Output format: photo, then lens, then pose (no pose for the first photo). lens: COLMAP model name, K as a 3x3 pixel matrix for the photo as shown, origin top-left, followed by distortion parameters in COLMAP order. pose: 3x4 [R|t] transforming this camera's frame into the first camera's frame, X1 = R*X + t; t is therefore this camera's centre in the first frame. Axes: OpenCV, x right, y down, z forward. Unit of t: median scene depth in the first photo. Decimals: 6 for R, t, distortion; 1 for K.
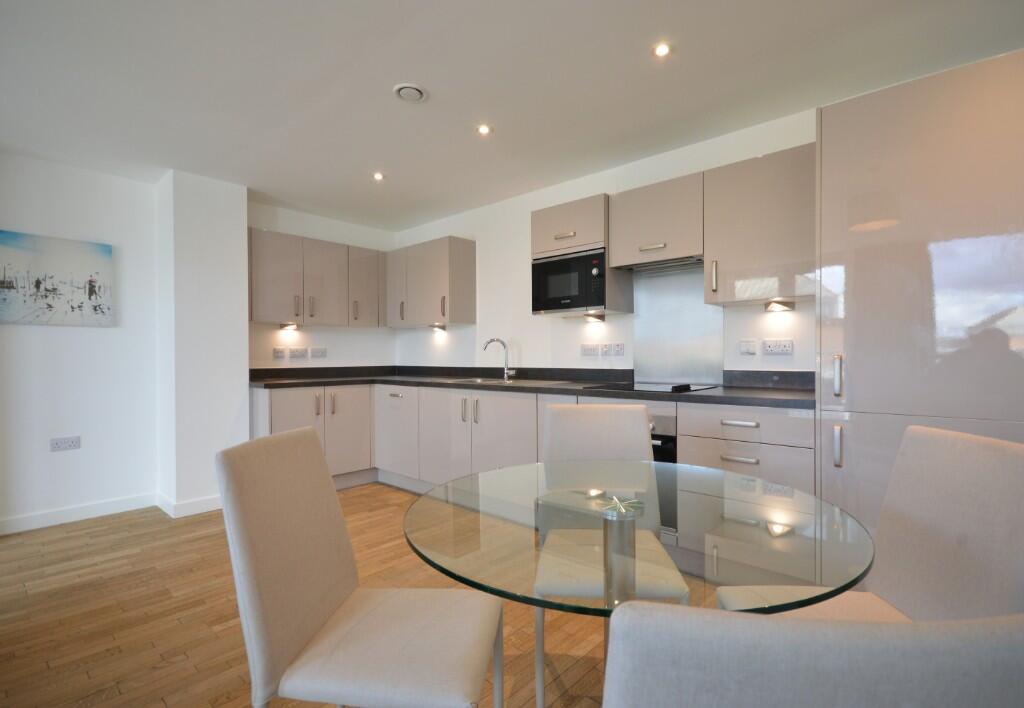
lens RADIAL K [[493.3, 0, 535.2], [0, 493.3, 364.9], [0, 0, 1]] dist [0.002848, -0.002393]
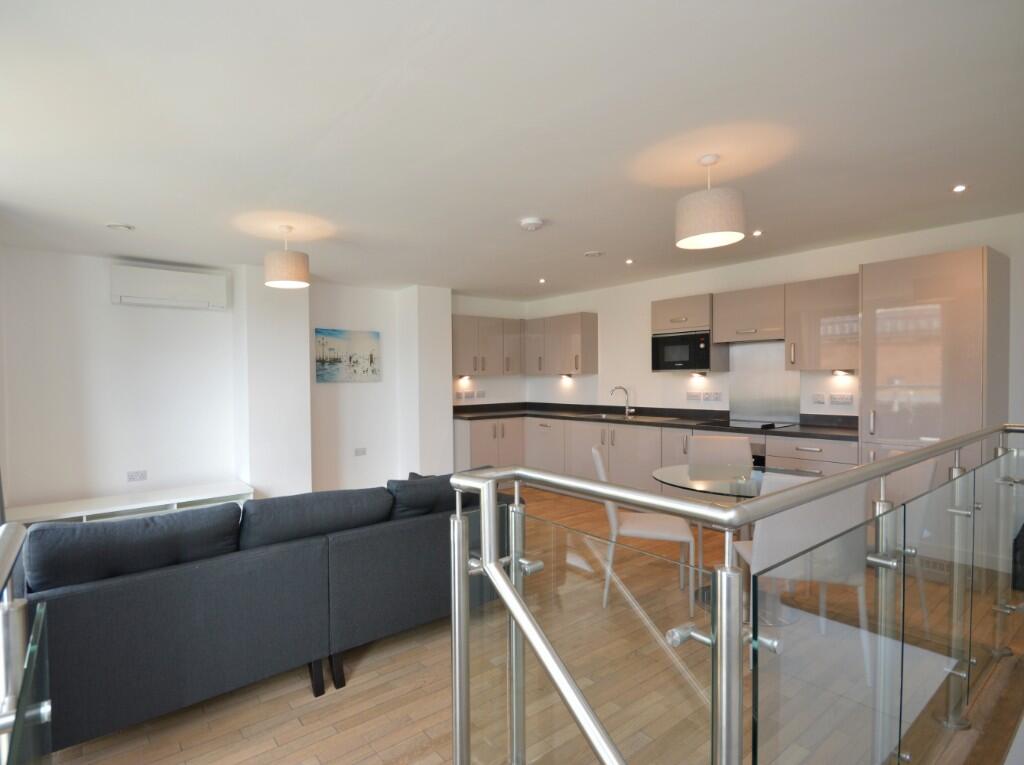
lens RADIAL K [[523.1, 0, 447.5], [0, 523.1, 389.8], [0, 0, 1]] dist [0.004028, -0.000143]
pose [[0.970081, -0.000954, -0.242780, -0.216696], [0.002563, 0.999977, 0.006313, -0.061260], [0.242769, -0.006746, 0.970061, -0.646436]]
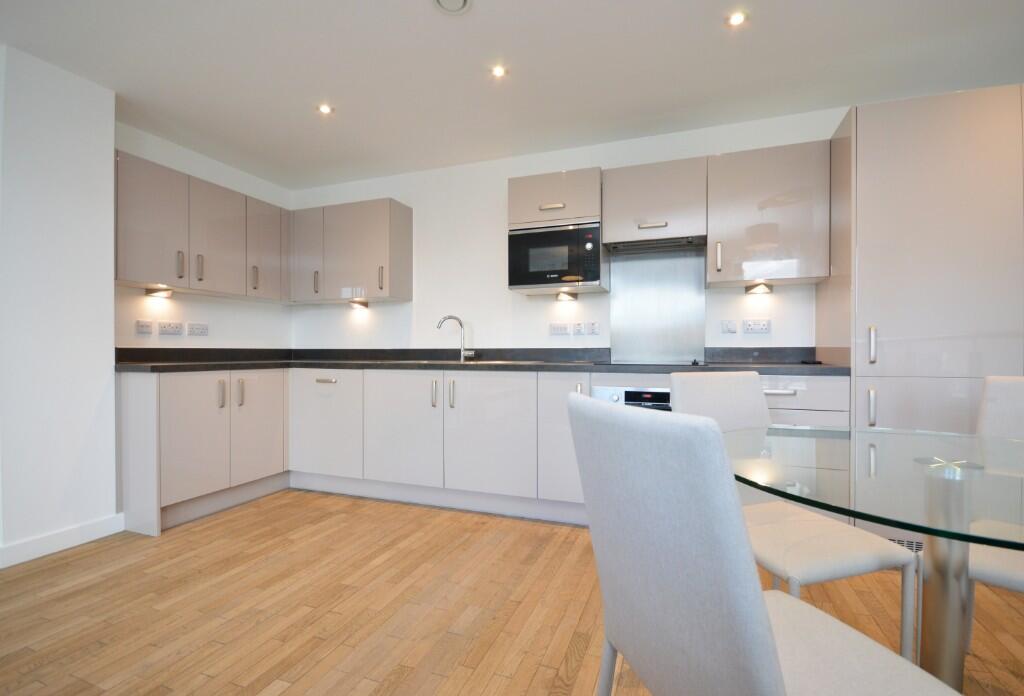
lens RADIAL K [[473.7, 0, 526.5], [0, 473.7, 355.8], [0, 0, 1]] dist [0.012316, -0.008923]
pose [[0.933029, 0.002113, 0.359796, -0.297220], [0.001346, 0.999955, -0.009361, 0.032149], [-0.359800, 0.009218, 0.932984, 0.156362]]
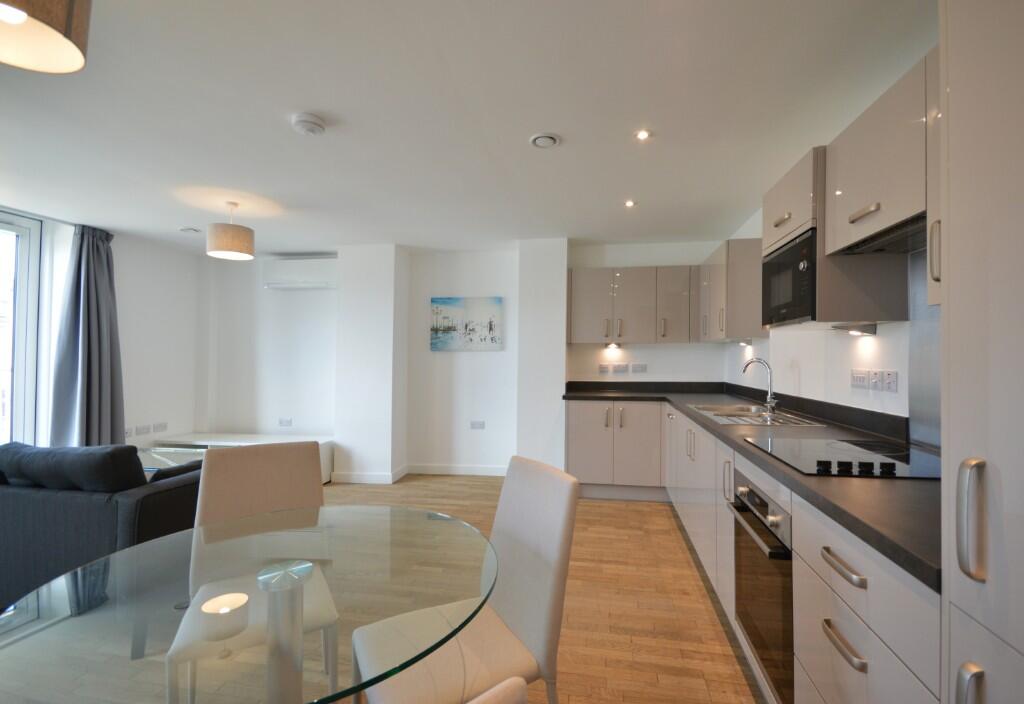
lens RADIAL K [[473.7, 0, 520.0], [0, 473.7, 345.4], [0, 0, 1]] dist [0.012316, -0.008923]
pose [[0.509503, -0.017541, -0.860290, 0.426436], [-0.017364, 0.999379, -0.030661, -0.050765], [0.860294, 0.030560, 0.508882, 0.318697]]
